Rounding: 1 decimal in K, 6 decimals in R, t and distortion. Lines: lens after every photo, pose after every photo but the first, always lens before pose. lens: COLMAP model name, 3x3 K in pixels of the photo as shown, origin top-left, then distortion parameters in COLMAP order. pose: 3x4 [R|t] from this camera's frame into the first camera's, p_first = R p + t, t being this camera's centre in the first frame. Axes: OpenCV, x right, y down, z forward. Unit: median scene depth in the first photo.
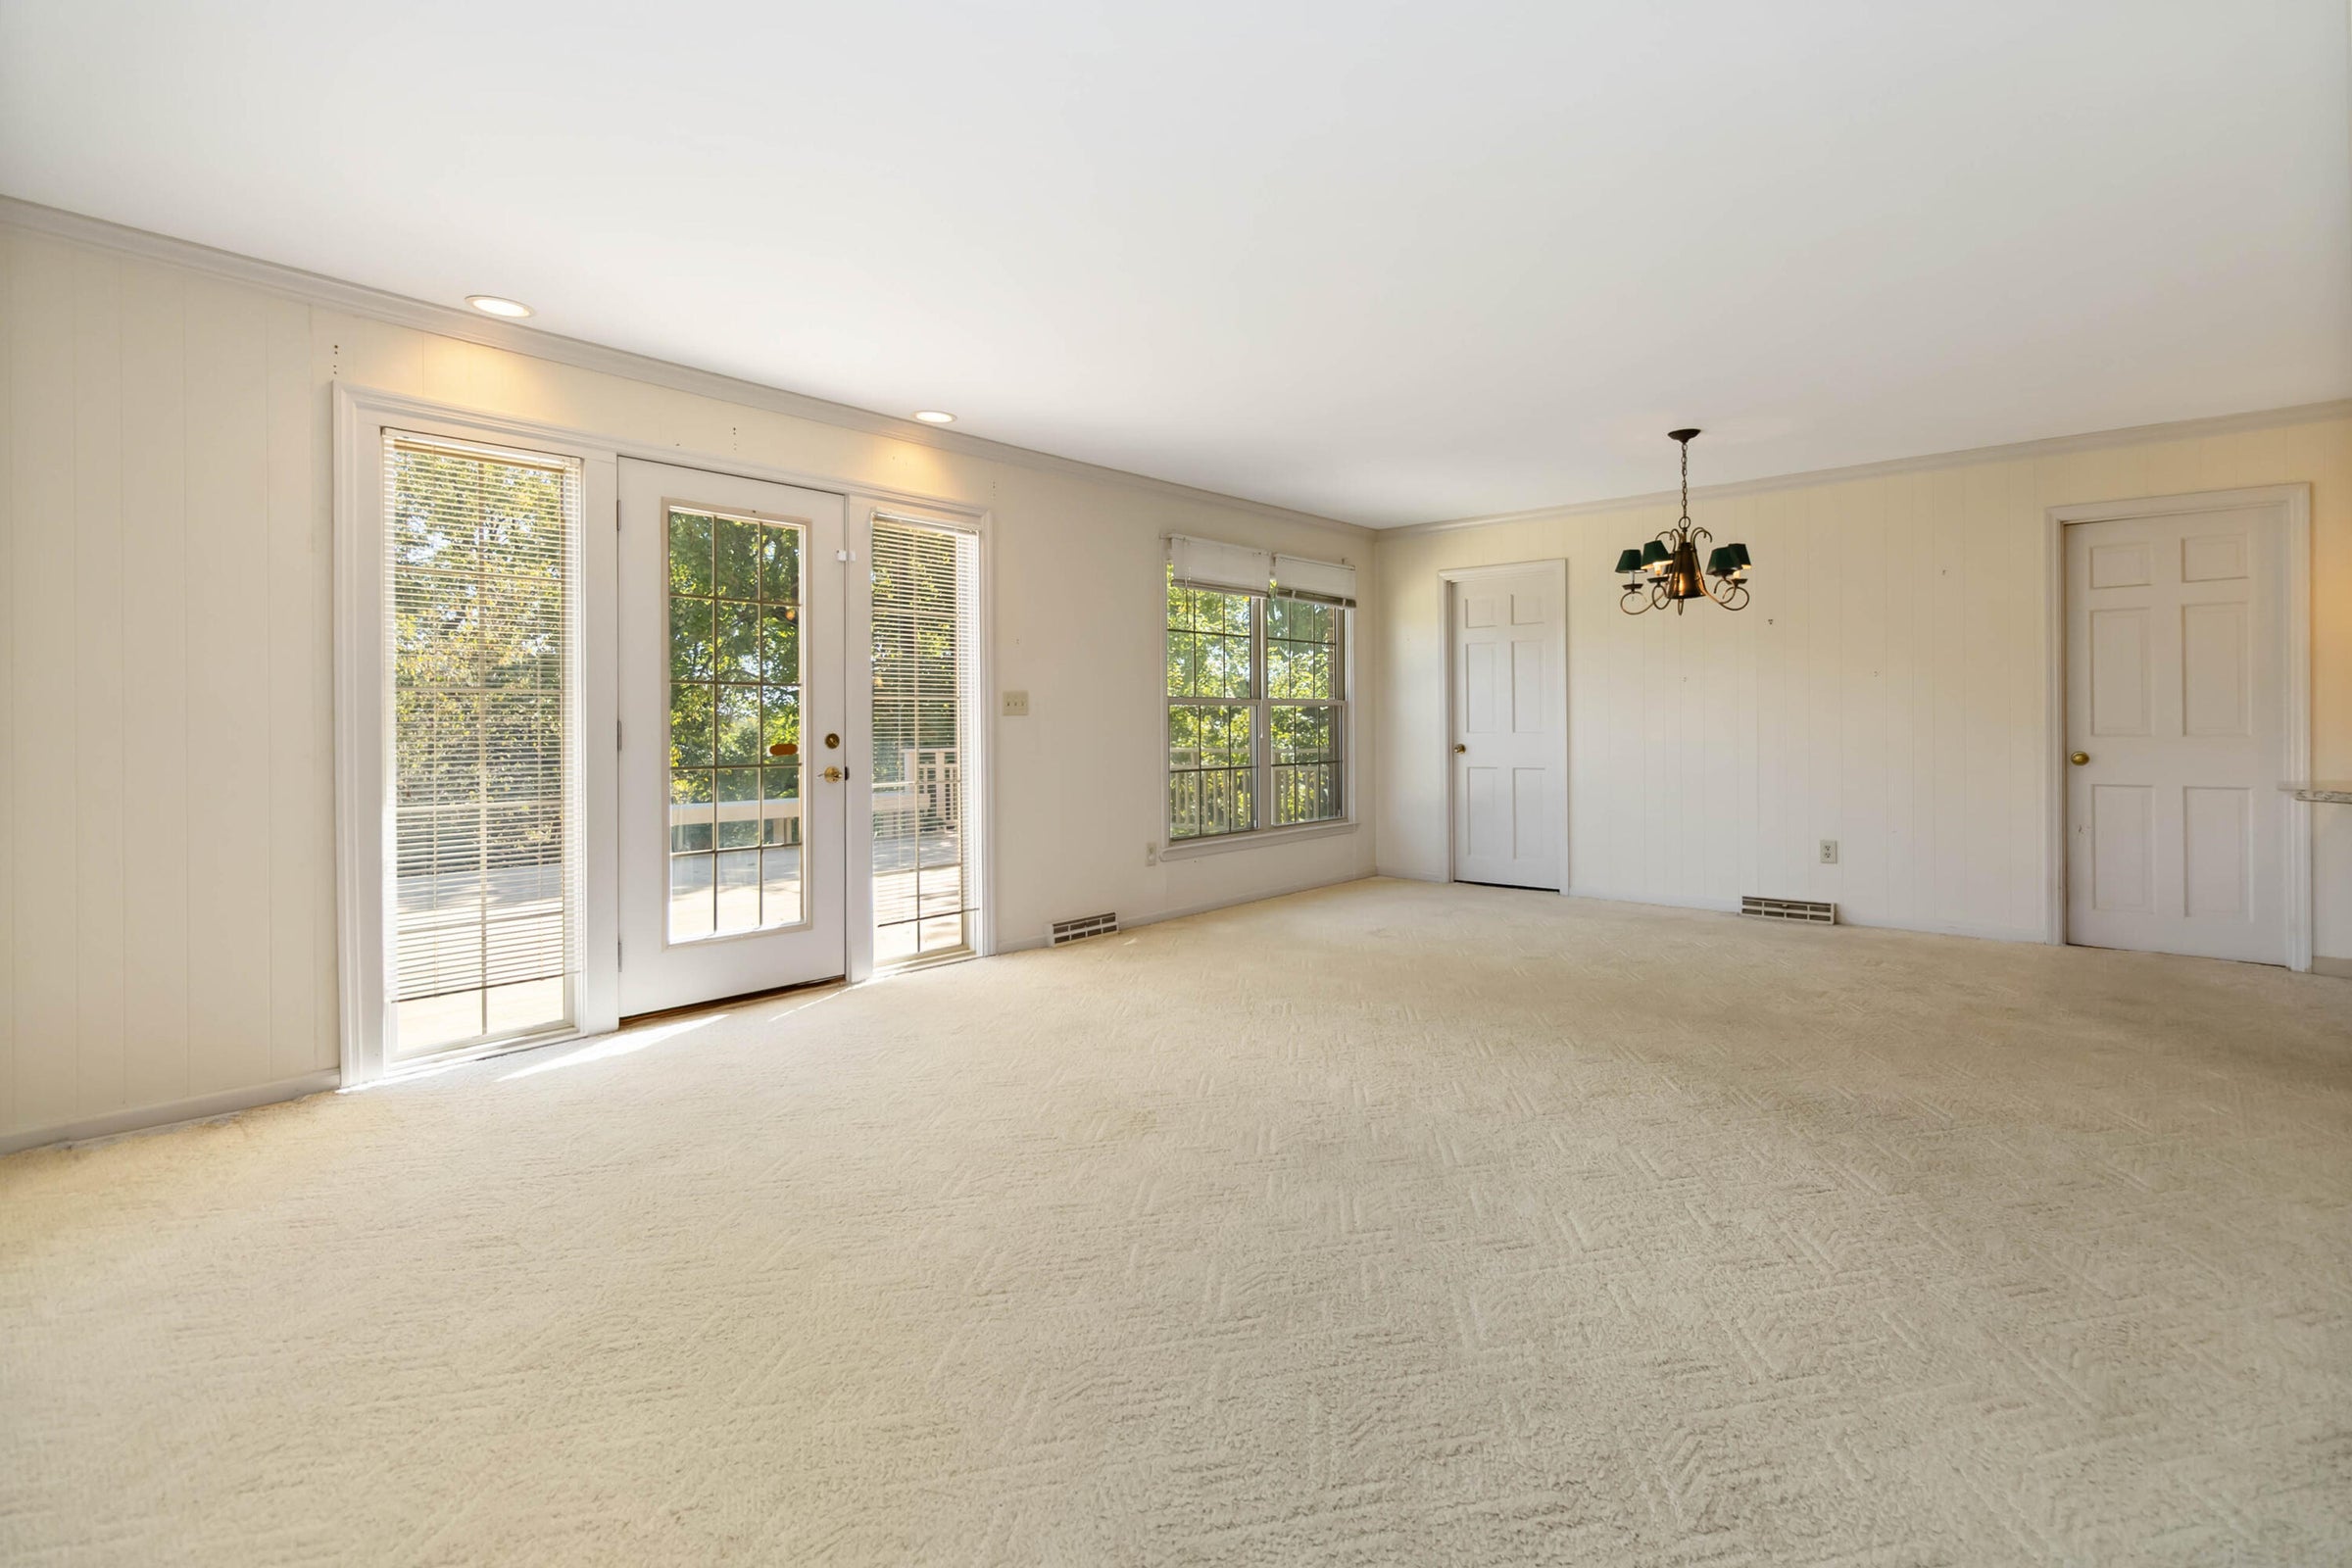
lens RADIAL K [[1089.0, 0, 1172.5], [0, 1089.0, 725.3], [0, 0, 1]] dist [-0.000577, 0.000576]
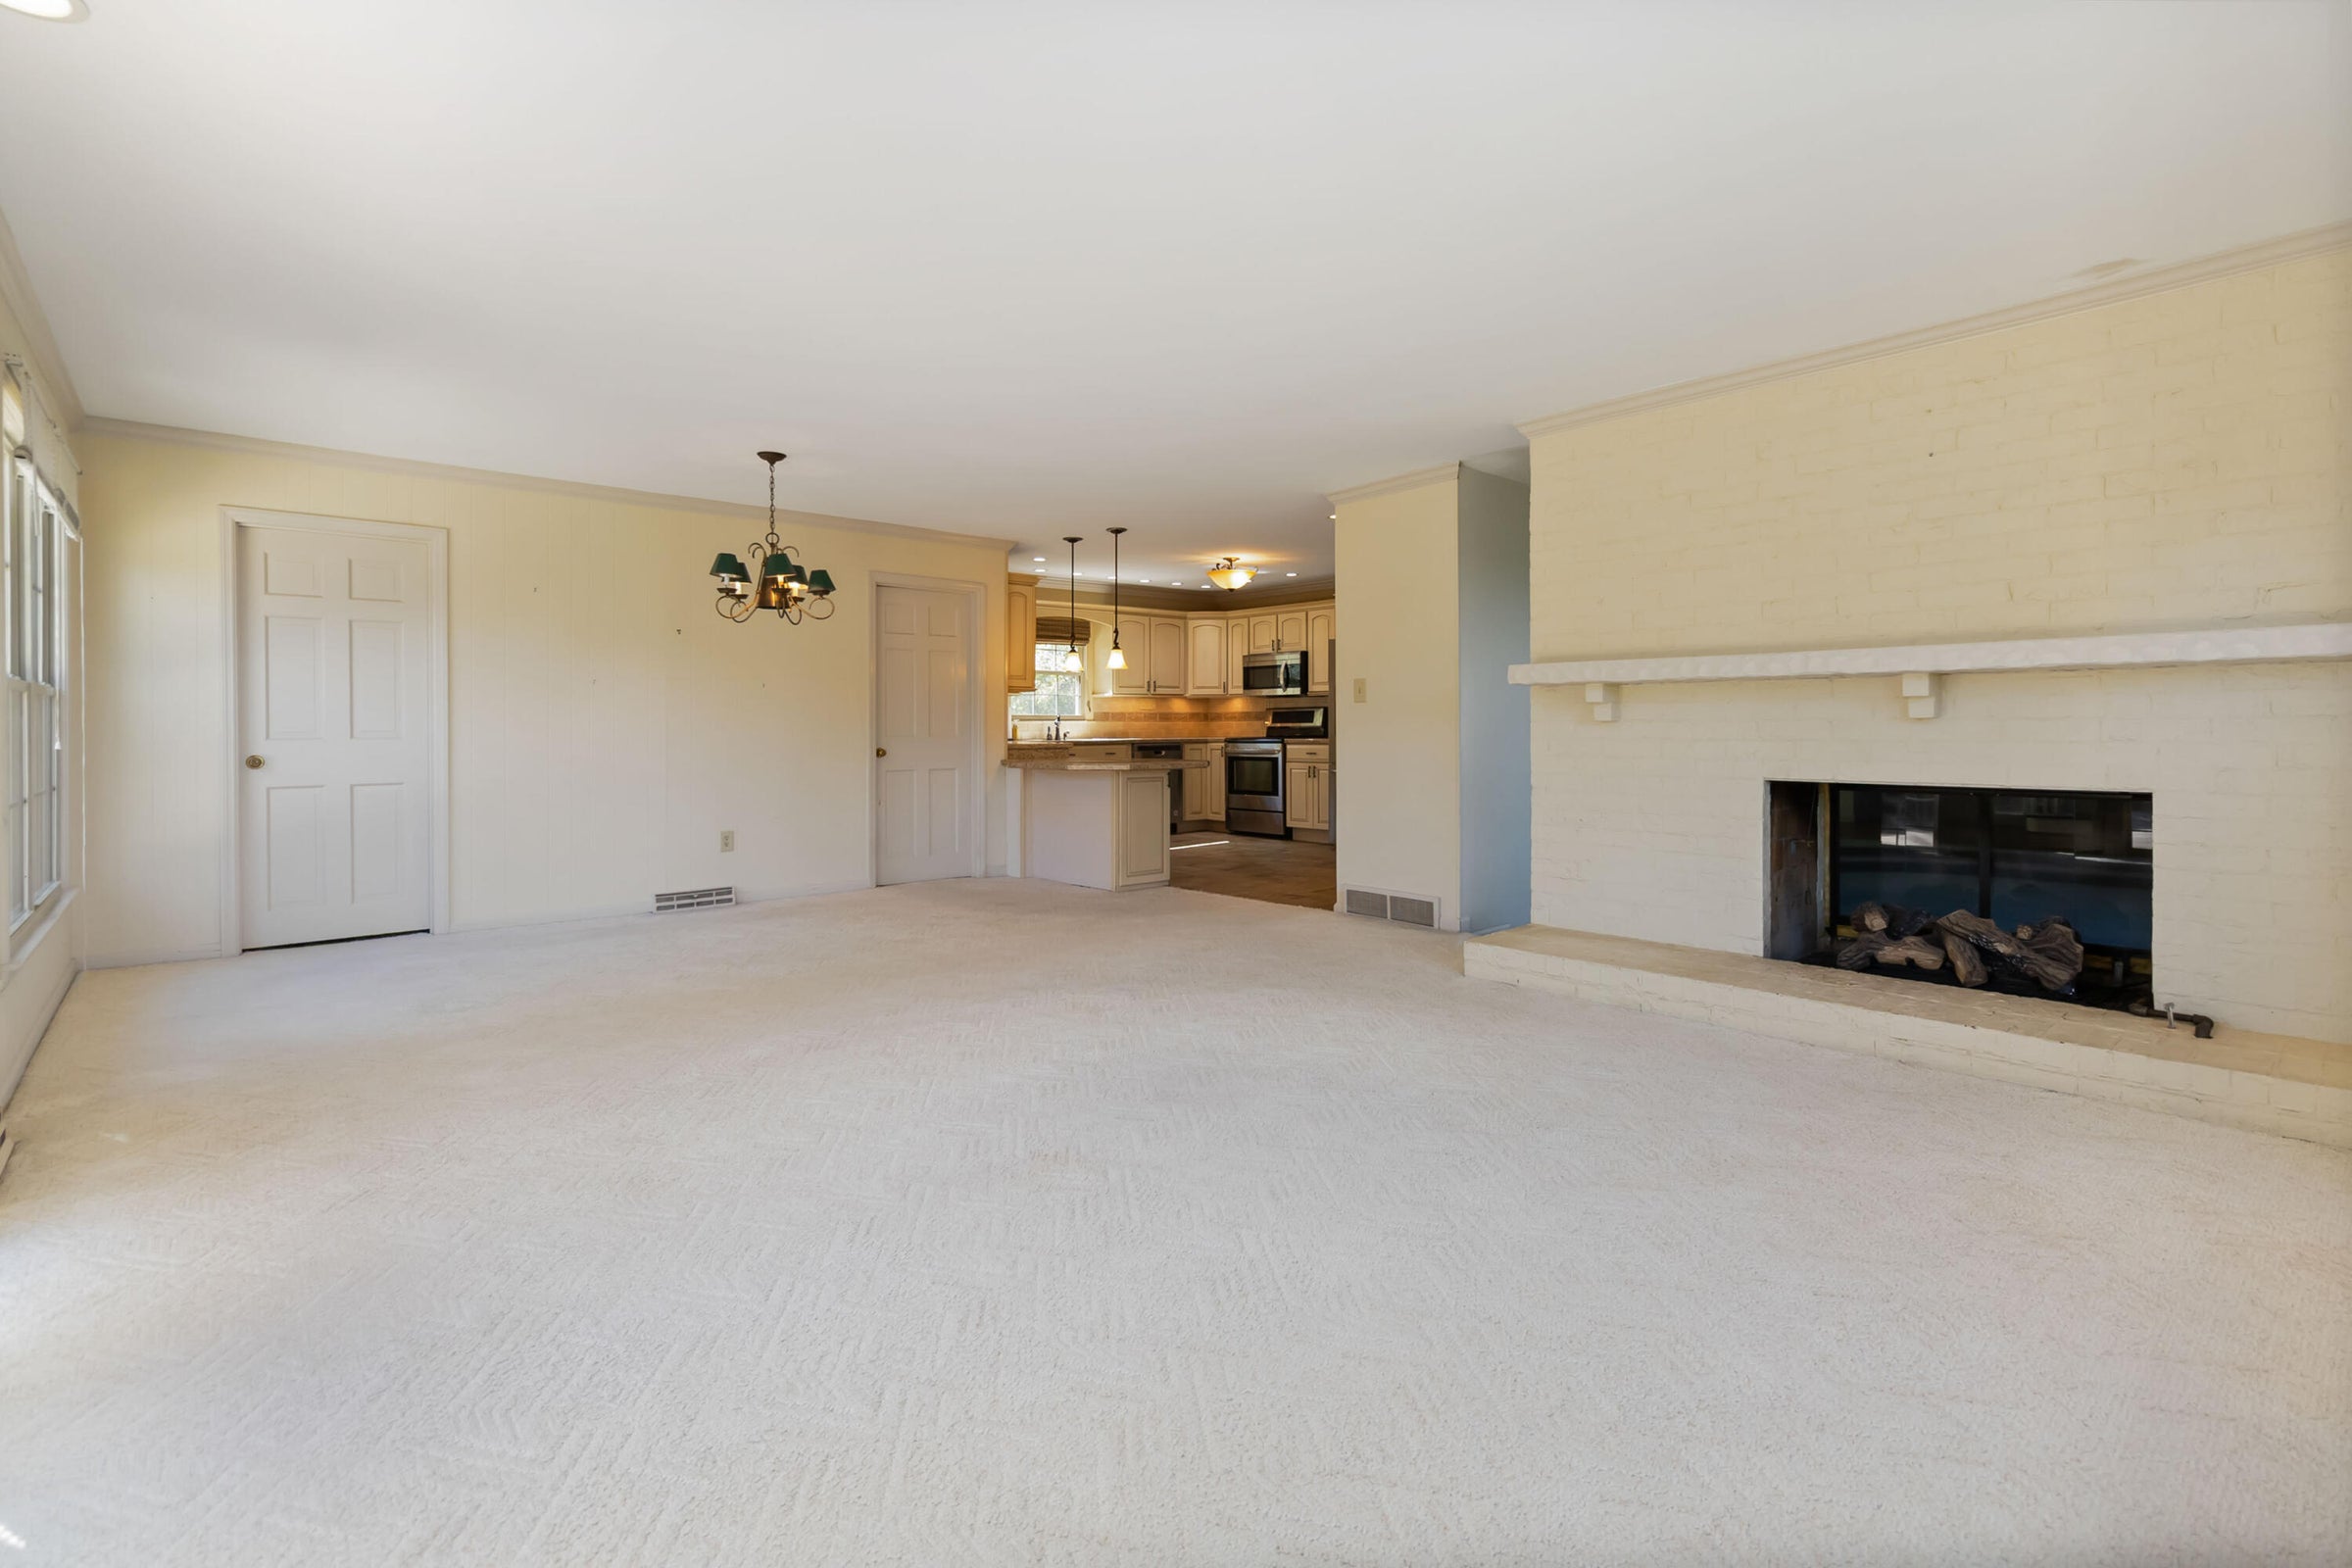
lens RADIAL K [[1089.0, 0, 1174.2], [0, 1089.0, 730.1], [0, 0, 1]] dist [-0.000577, 0.000576]
pose [[0.122474, -0.001651, 0.992470, -0.444934], [0.000977, 0.999998, 0.001543, 0.000008], [-0.992471, 0.000780, 0.122476, 0.390145]]
